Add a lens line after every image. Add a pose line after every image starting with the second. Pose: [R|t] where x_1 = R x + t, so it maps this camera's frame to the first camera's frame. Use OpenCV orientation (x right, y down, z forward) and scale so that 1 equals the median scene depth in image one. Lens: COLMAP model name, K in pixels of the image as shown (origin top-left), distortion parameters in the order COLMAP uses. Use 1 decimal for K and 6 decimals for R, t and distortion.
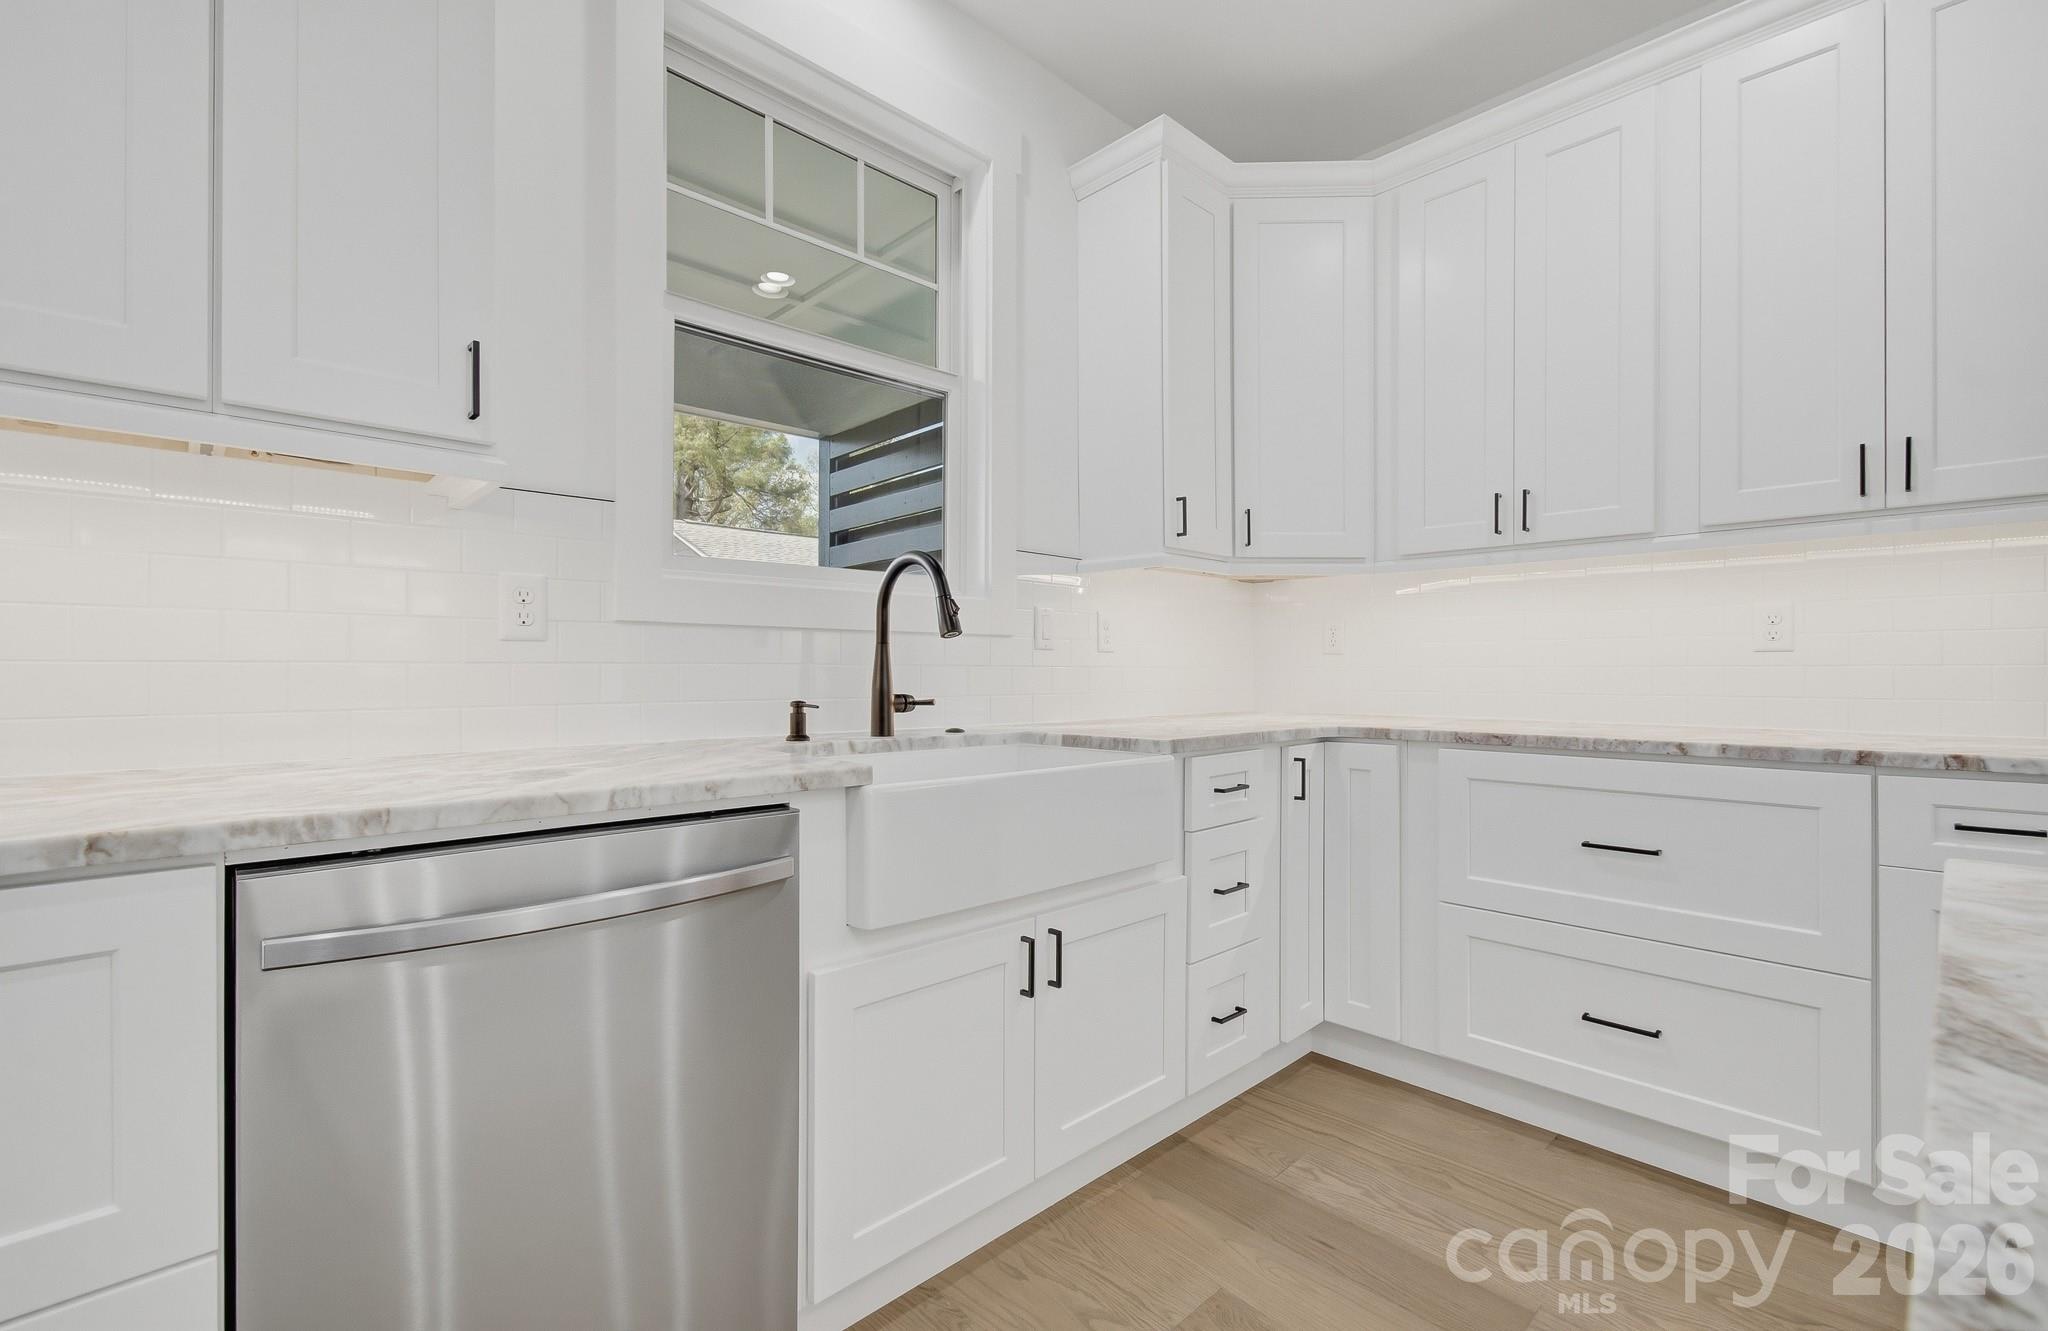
lens RADIAL K [[888.5, 0, 1041.8], [0, 888.5, 671.0], [0, 0, 1]] dist [0.016628, 0.000188]
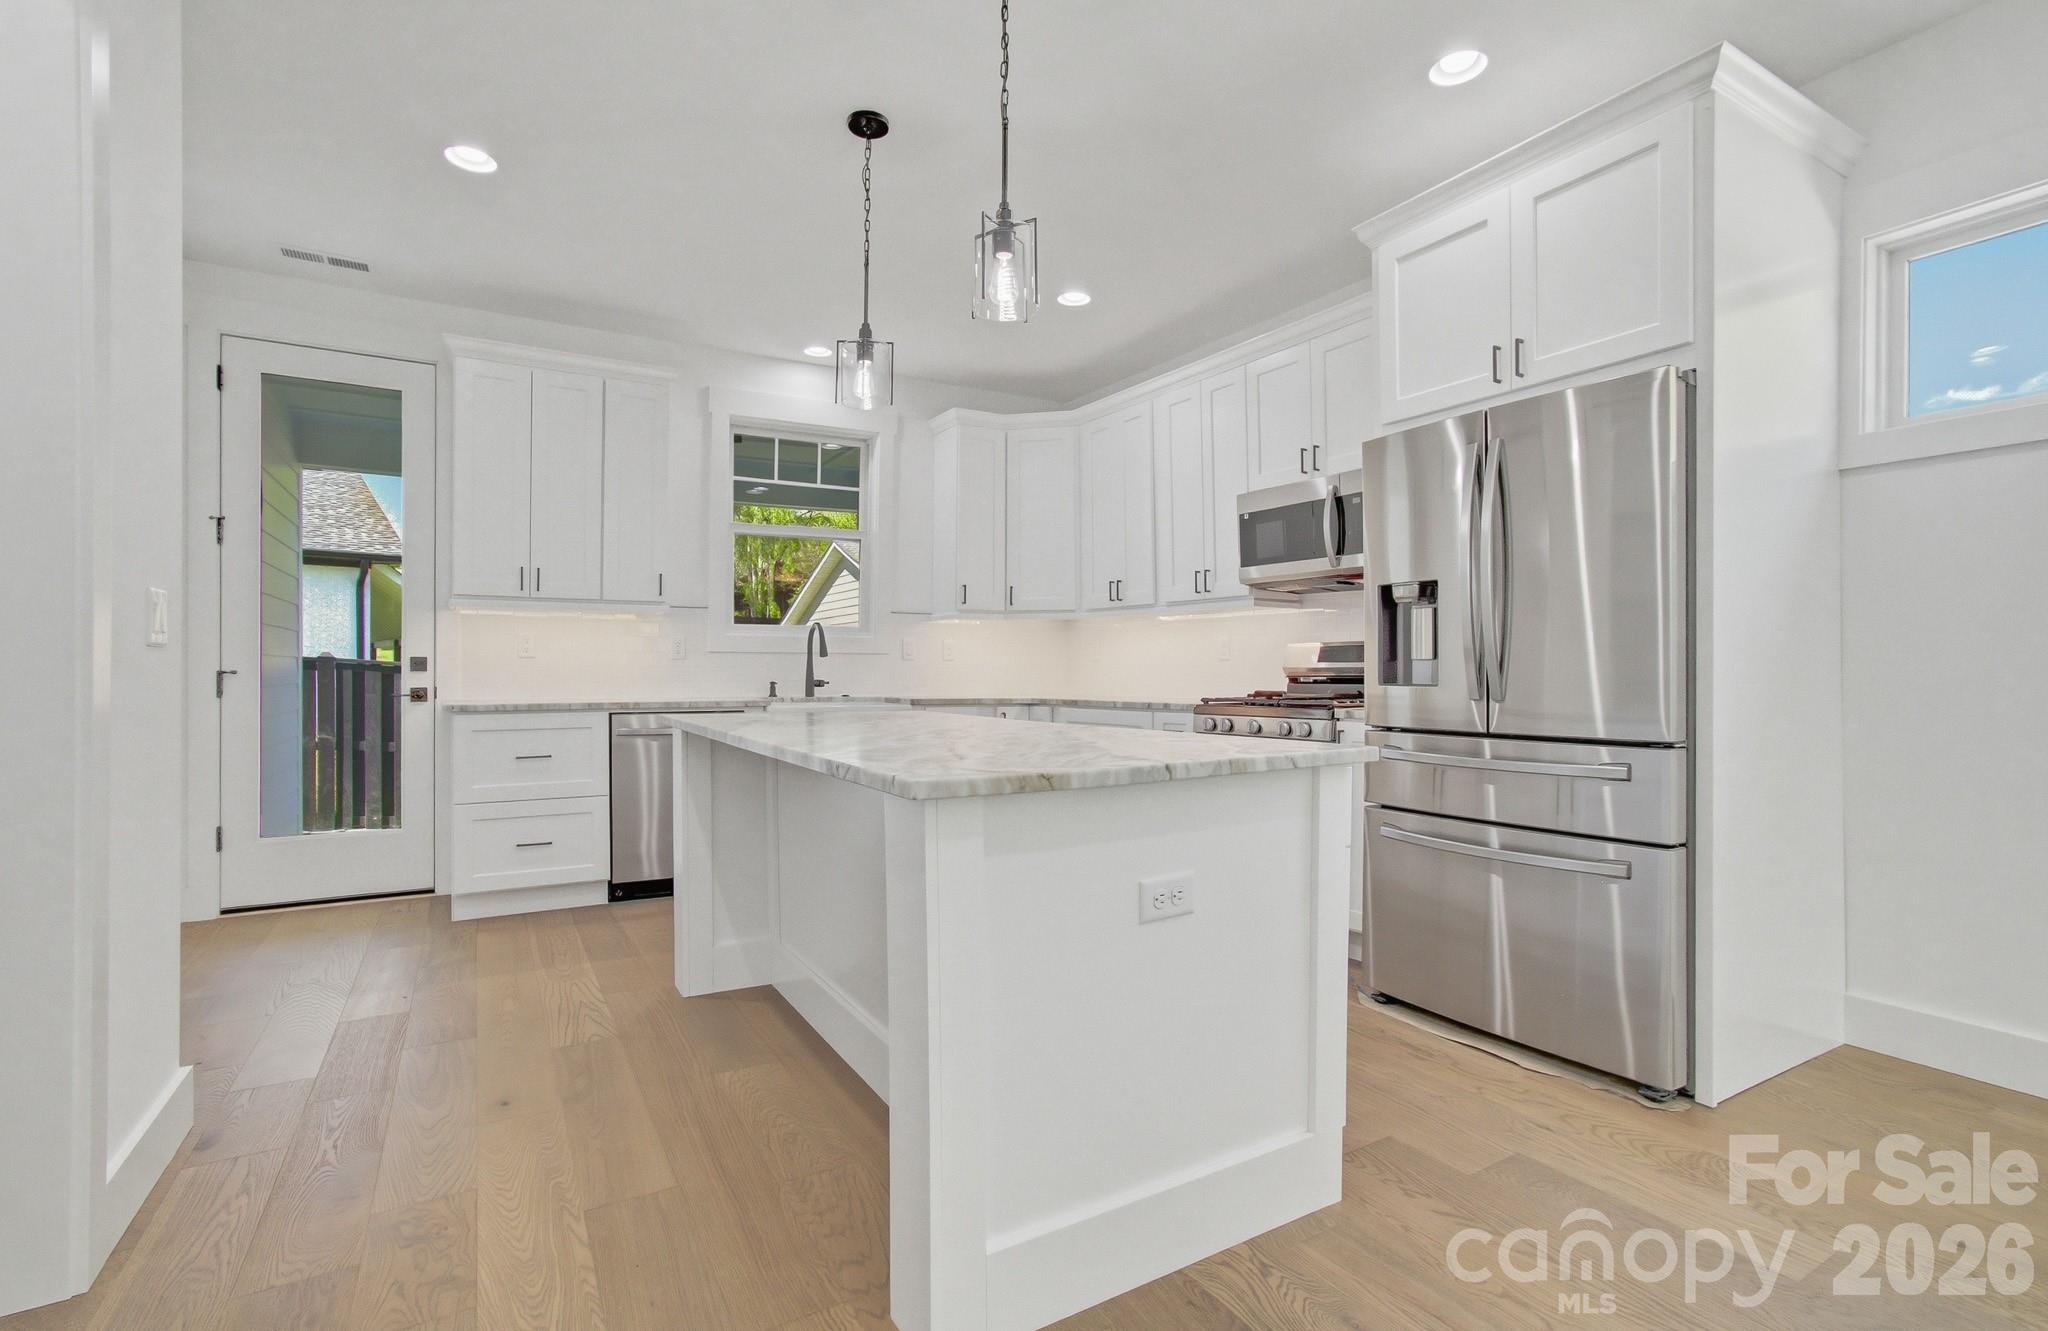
lens RADIAL K [[935.4, 0, 1014.3], [0, 935.4, 671.5], [0, 0, 1]] dist [-0.018996, 0.000495]
pose [[0.968093, 0.000897, -0.250589, 1.009383], [0.000975, 0.999973, 0.007347, -0.015118], [0.250589, -0.007357, 0.968066, -1.355104]]
